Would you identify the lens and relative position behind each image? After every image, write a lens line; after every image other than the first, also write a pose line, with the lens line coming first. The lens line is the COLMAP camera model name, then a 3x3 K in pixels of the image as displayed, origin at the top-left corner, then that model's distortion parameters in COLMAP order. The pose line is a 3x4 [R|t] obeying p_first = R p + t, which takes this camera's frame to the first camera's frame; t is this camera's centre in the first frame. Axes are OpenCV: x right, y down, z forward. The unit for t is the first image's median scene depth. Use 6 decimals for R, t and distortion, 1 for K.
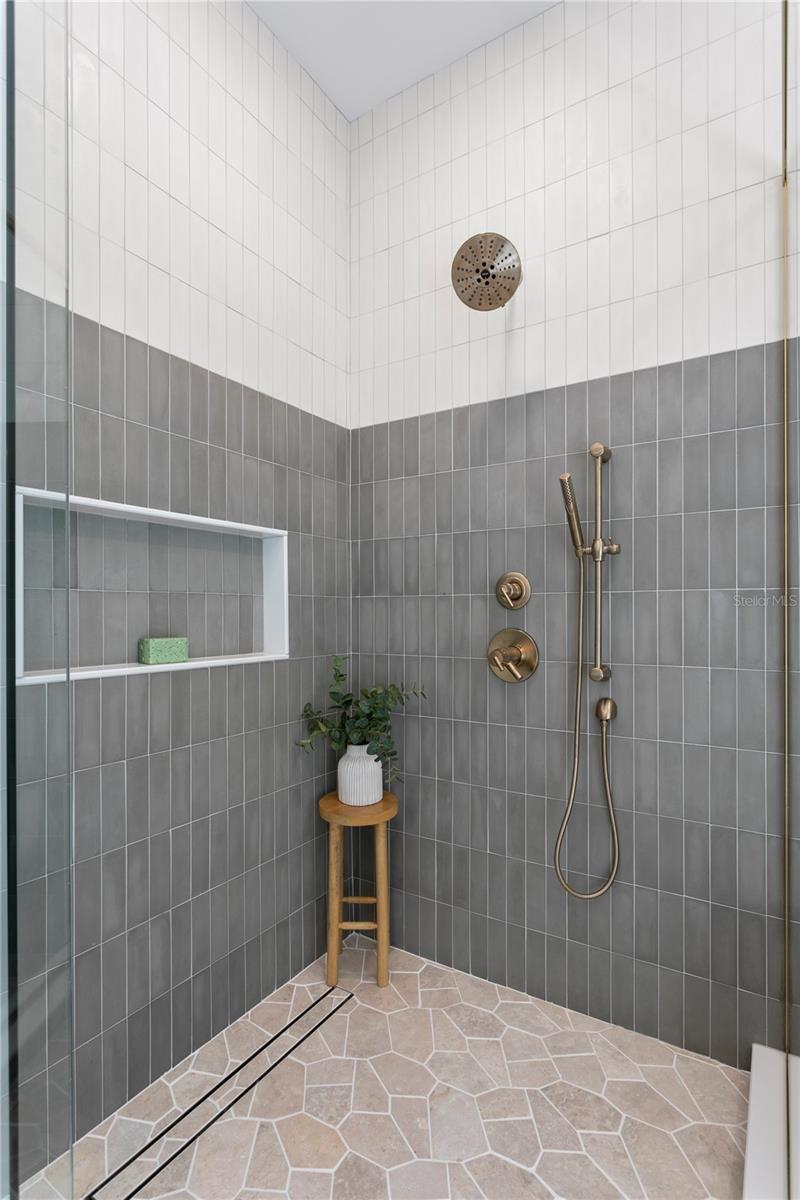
lens RADIAL K [[609.1, 0, 398.6], [0, 609.1, 609.4], [0, 0, 1]] dist [0.003375, 0.000967]
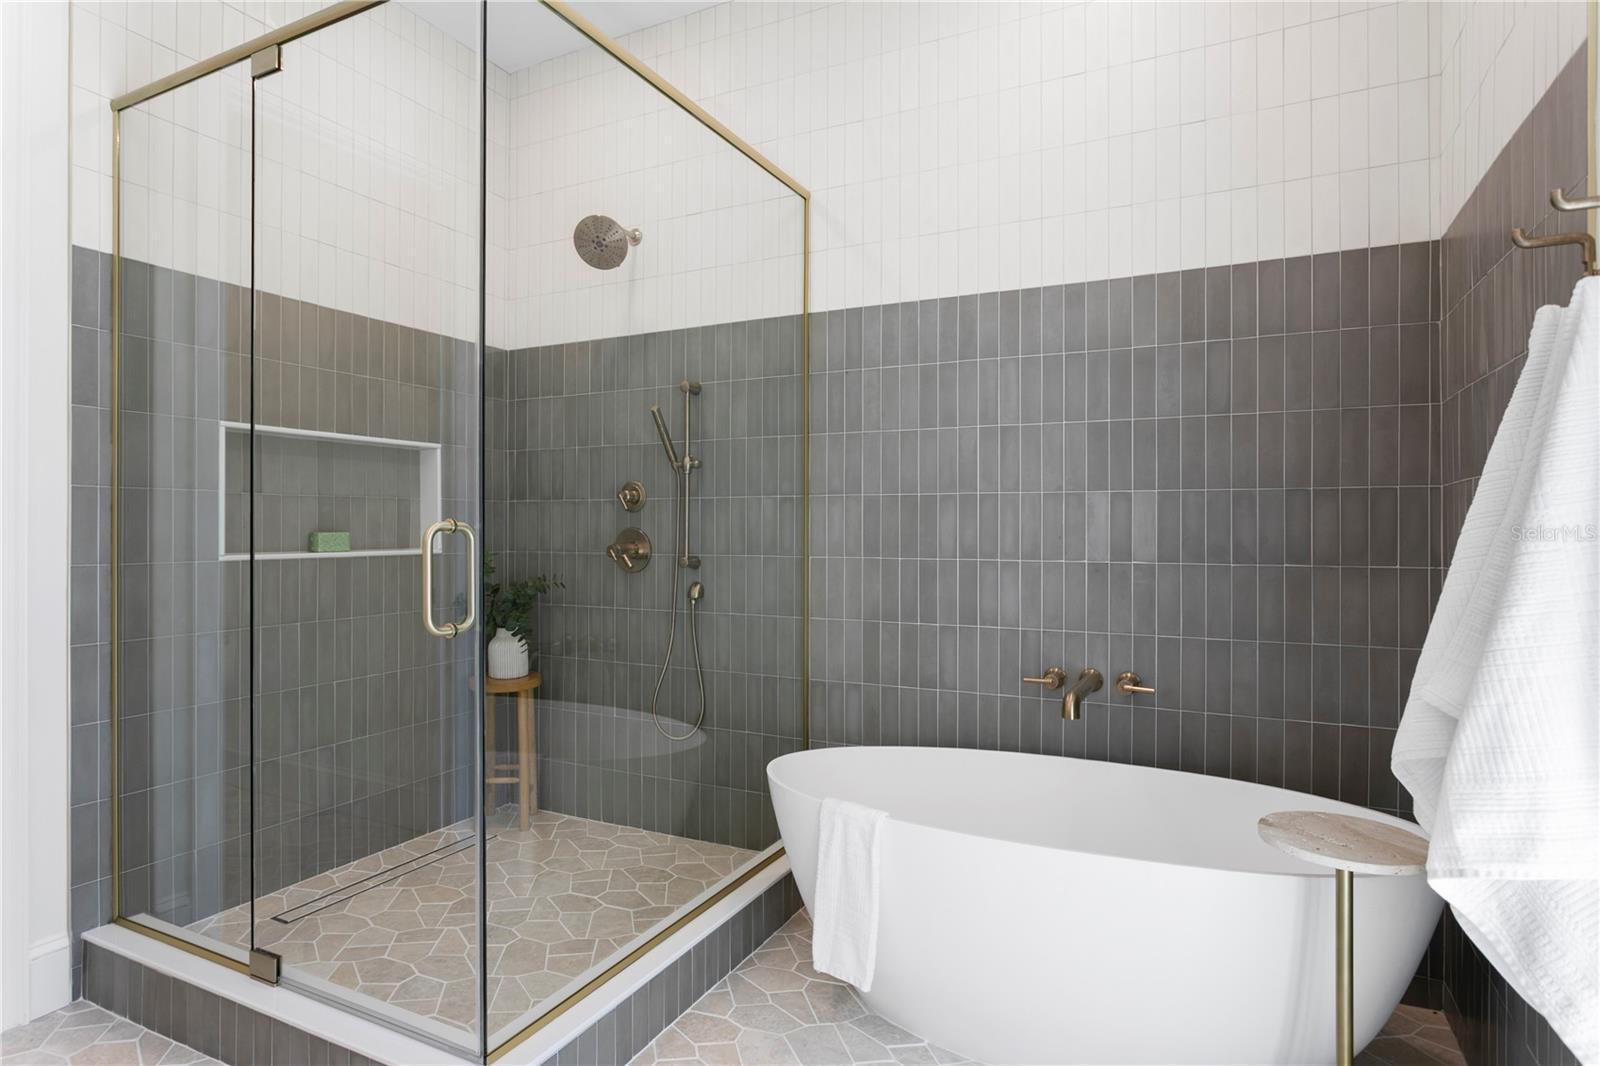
lens RADIAL K [[922.4, 0, 801.7], [0, 922.4, 522.8], [0, 0, 1]] dist [-0.001010, -0.000639]
pose [[0.995124, 0.003342, 0.098574, 0.368756], [-0.003211, 0.999994, -0.001490, 0.024945], [-0.098578, 0.001166, 0.995129, -0.921586]]
